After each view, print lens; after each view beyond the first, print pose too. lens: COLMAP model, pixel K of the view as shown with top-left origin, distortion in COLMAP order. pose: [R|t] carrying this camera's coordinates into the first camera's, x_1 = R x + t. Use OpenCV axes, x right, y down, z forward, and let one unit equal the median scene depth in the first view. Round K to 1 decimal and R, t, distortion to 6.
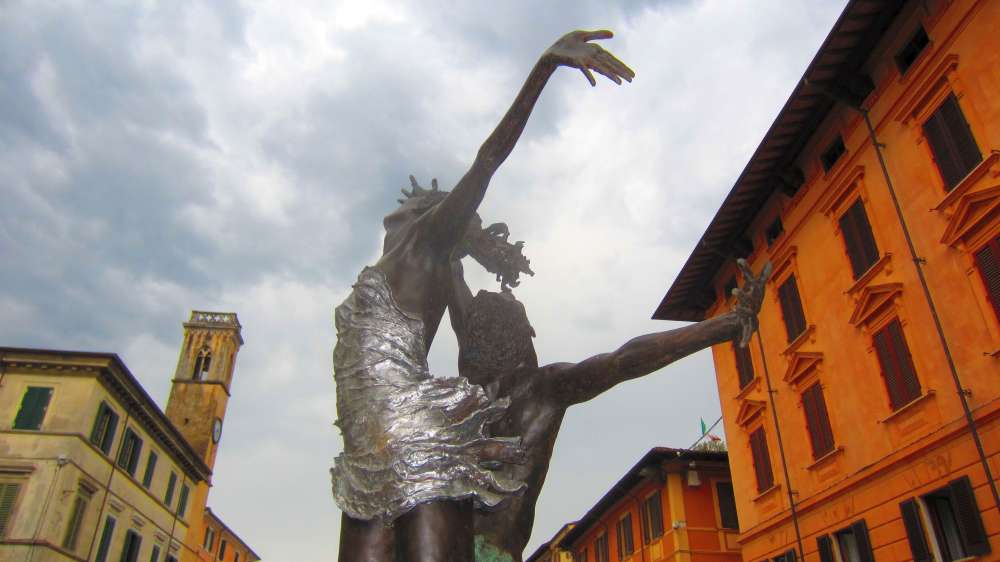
lens RADIAL K [[716.9, 0, 504.2], [0, 716.9, 286.5], [0, 0, 1]] dist [-0.026940, 0.014408]
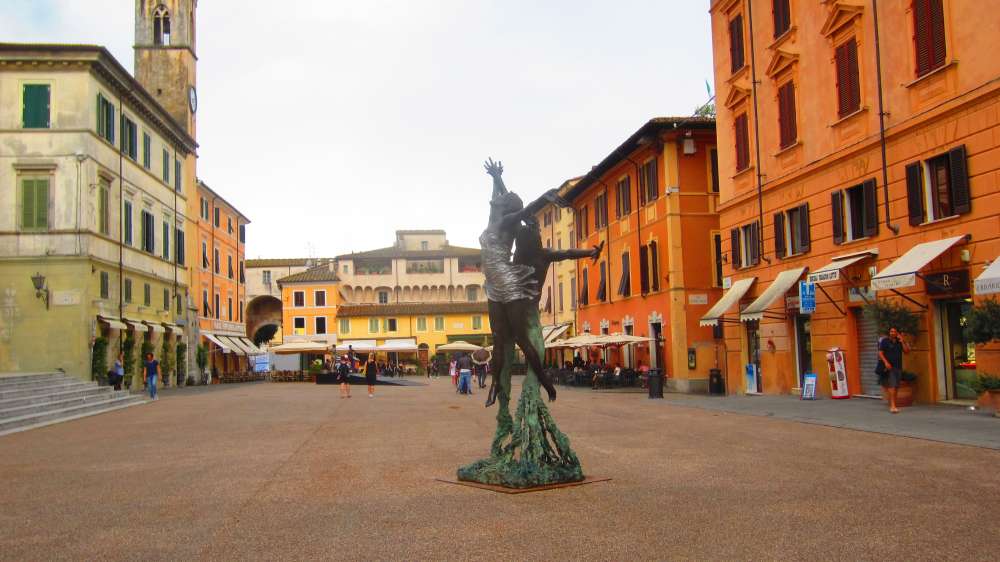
lens RADIAL K [[910.6, 0, 500.1], [0, 910.6, 279.5], [0, 0, 1]] dist [0.017346, 0.010358]
pose [[0.999437, -0.033557, 0.000566, -0.016037], [0.029812, 0.895375, 0.444315, -0.170996], [-0.015417, -0.444048, 0.895871, -0.290129]]
